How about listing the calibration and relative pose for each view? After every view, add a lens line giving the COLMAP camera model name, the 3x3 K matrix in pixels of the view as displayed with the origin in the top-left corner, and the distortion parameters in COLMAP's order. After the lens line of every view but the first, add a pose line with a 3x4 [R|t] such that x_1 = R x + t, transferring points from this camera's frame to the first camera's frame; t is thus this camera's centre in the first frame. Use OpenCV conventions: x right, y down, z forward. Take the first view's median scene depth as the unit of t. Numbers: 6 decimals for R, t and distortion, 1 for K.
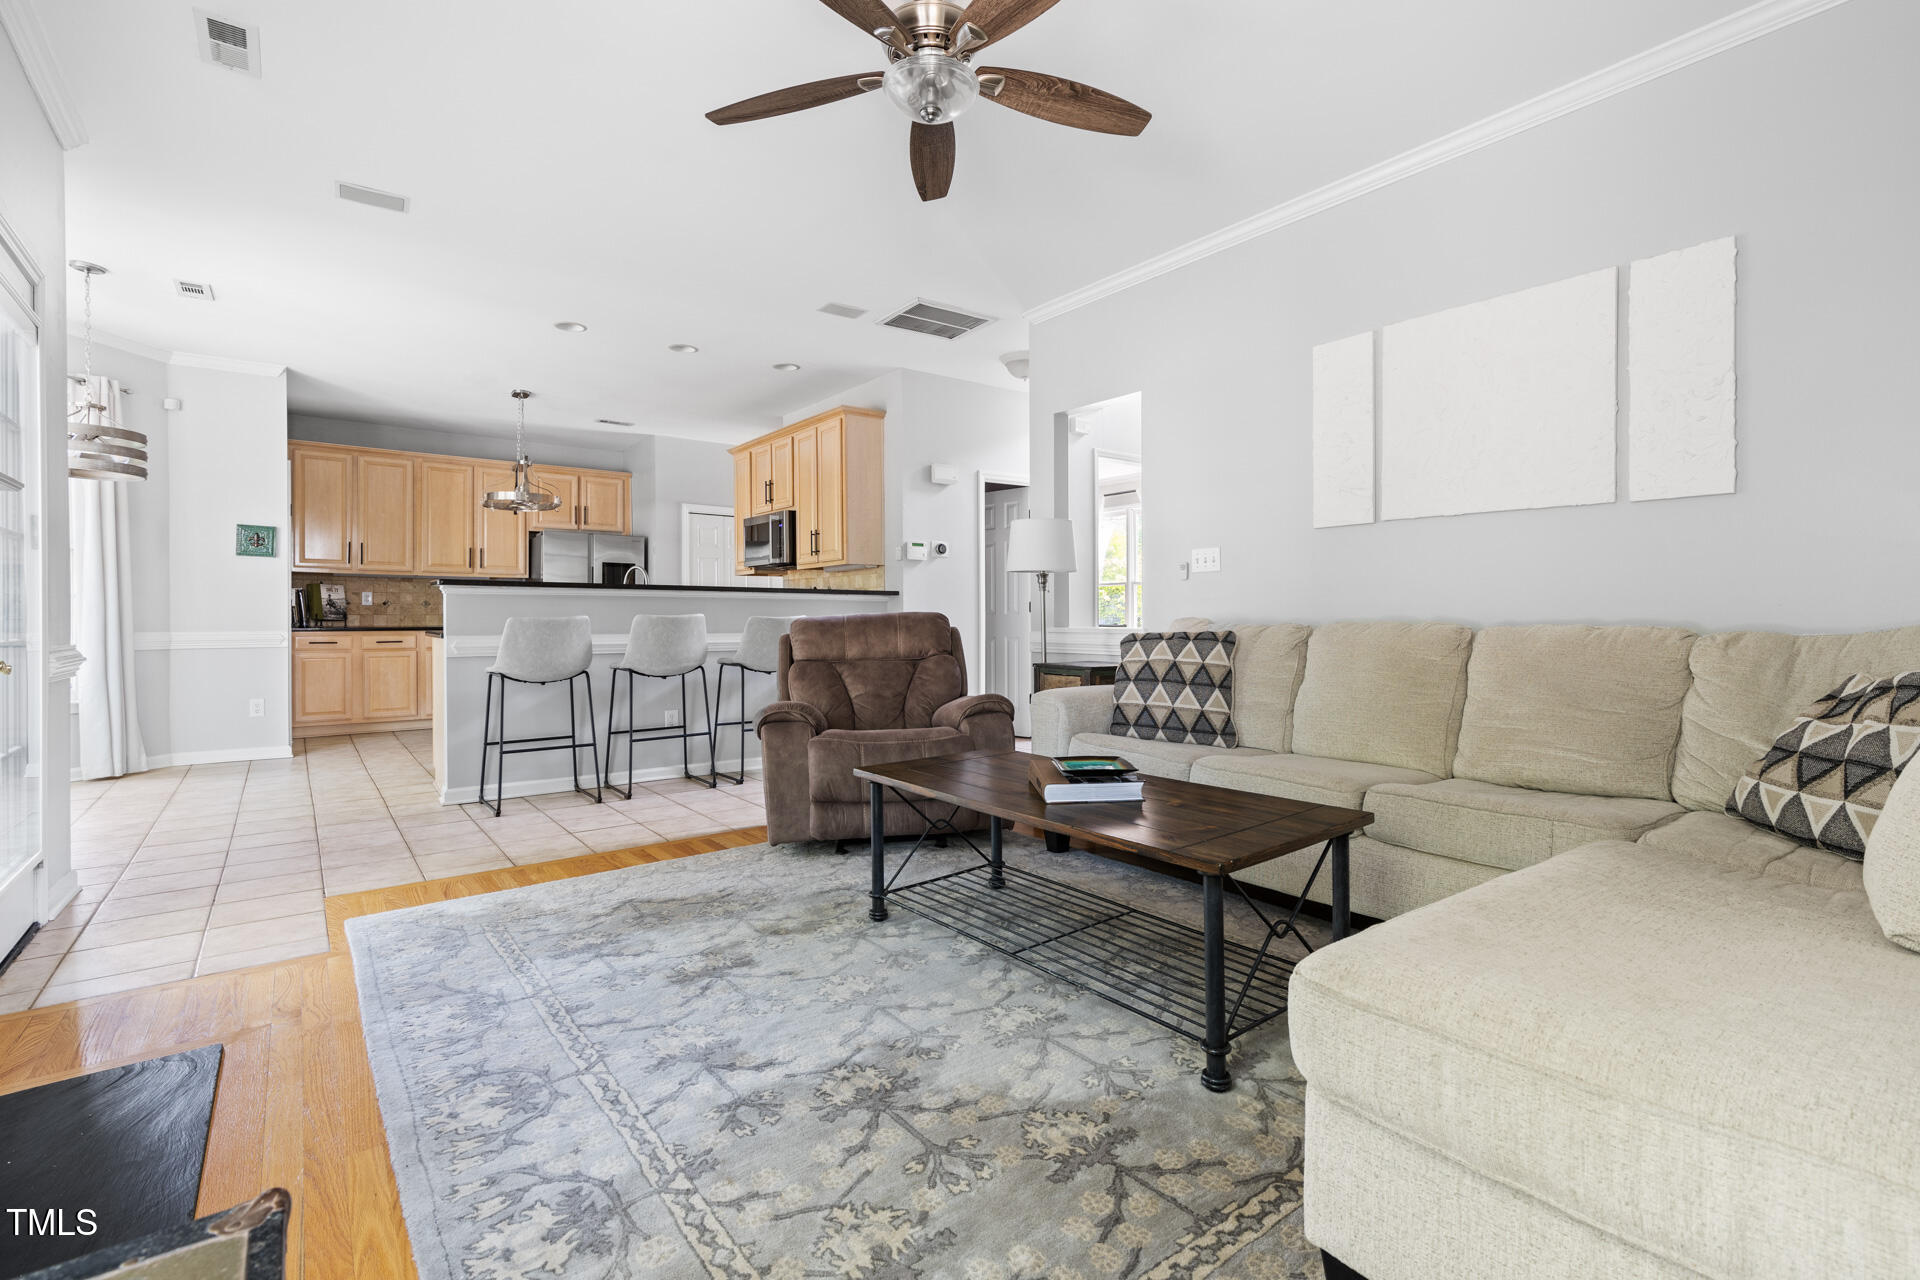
lens RADIAL K [[888.8, 0, 981.8], [0, 888.8, 619.7], [0, 0, 1]] dist [0.005049, -0.000273]
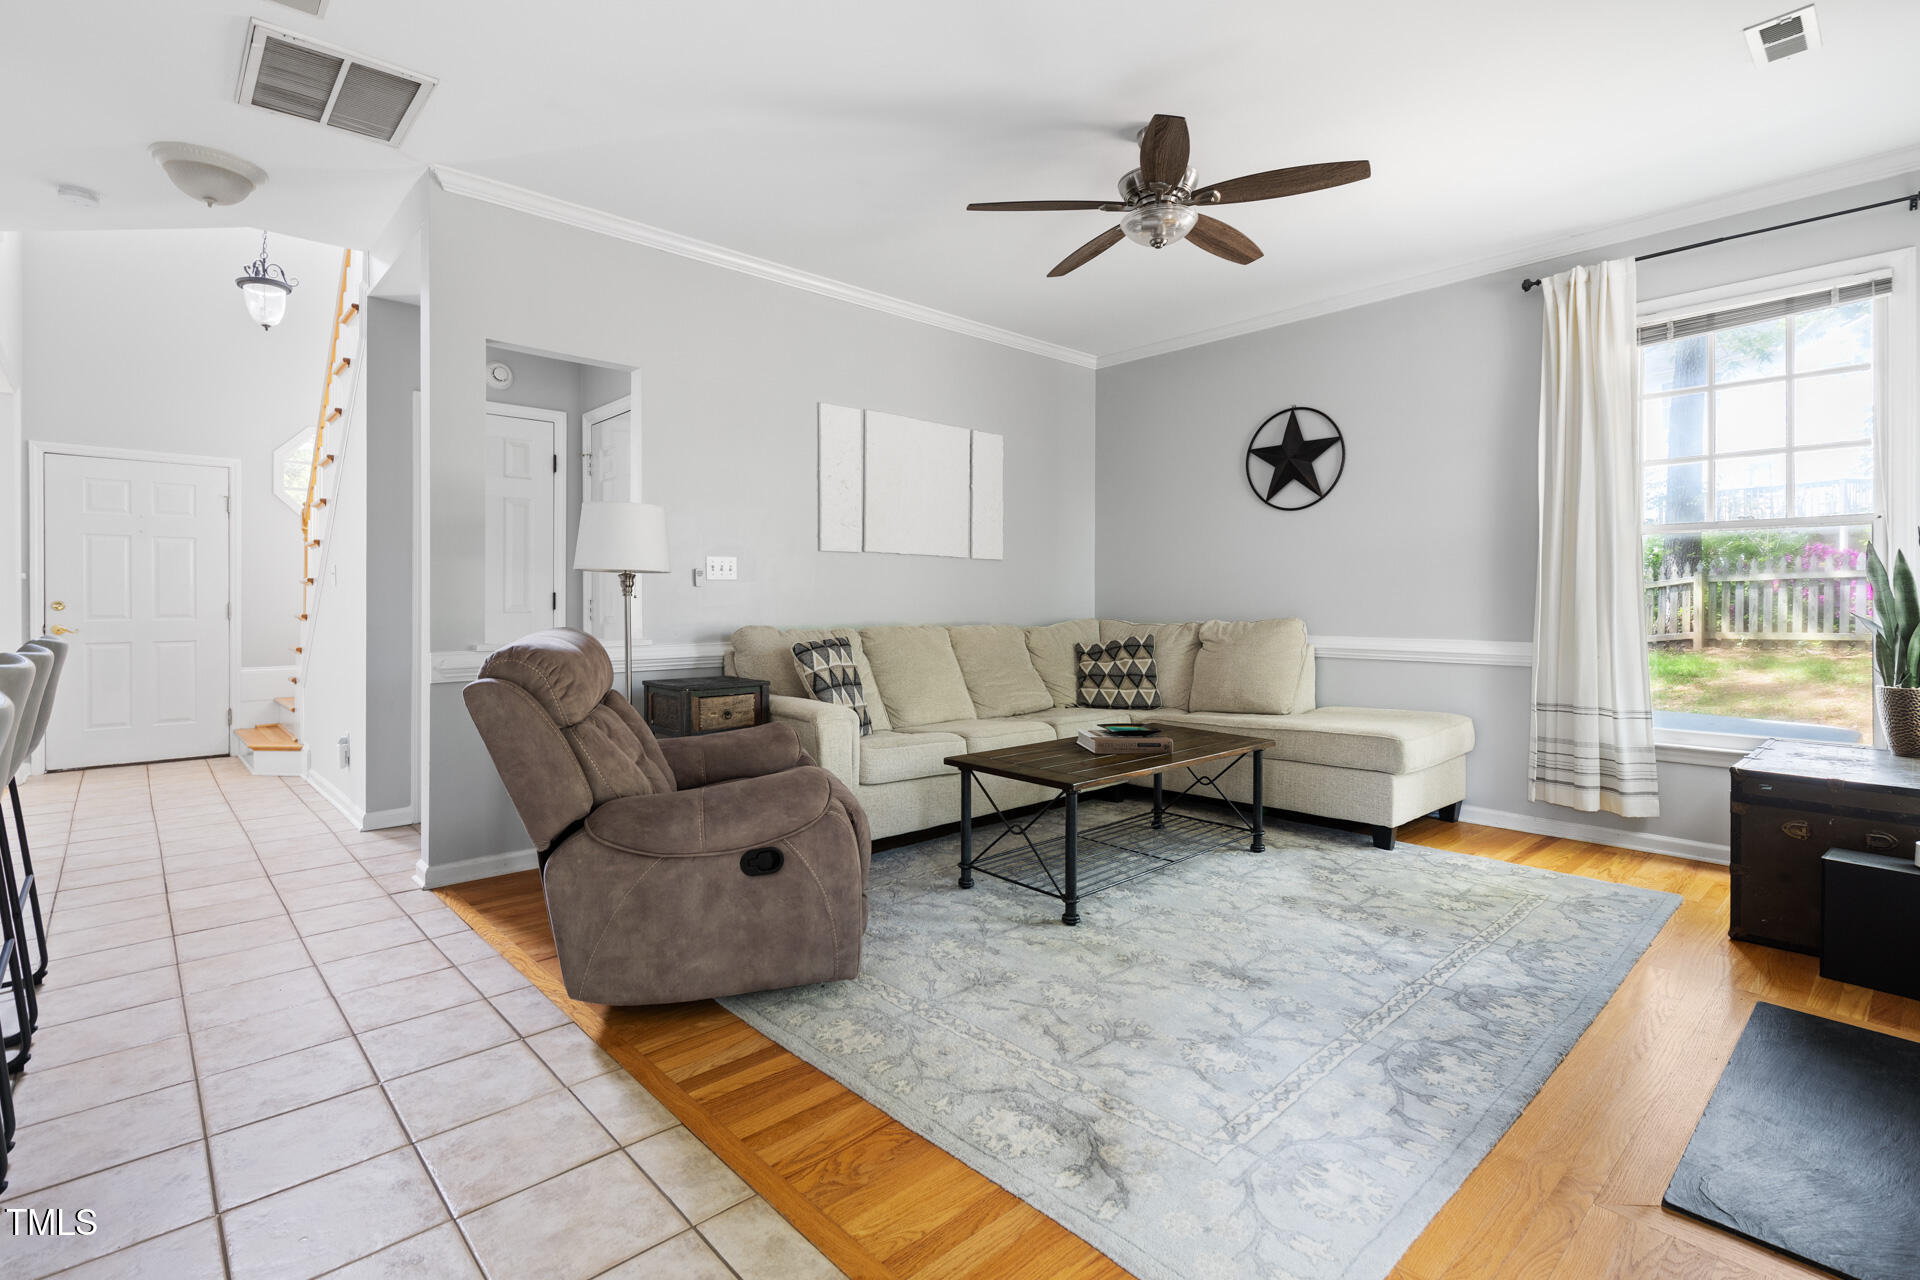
lens RADIAL K [[898.3, 0, 940.4], [0, 898.3, 603.4], [0, 0, 1]] dist [0.003398, 0.000519]
pose [[-0.077339, -0.002178, 0.997002, -1.325702], [0.000718, 0.999997, 0.002241, -0.048691], [-0.997005, 0.000889, -0.077338, 1.411482]]
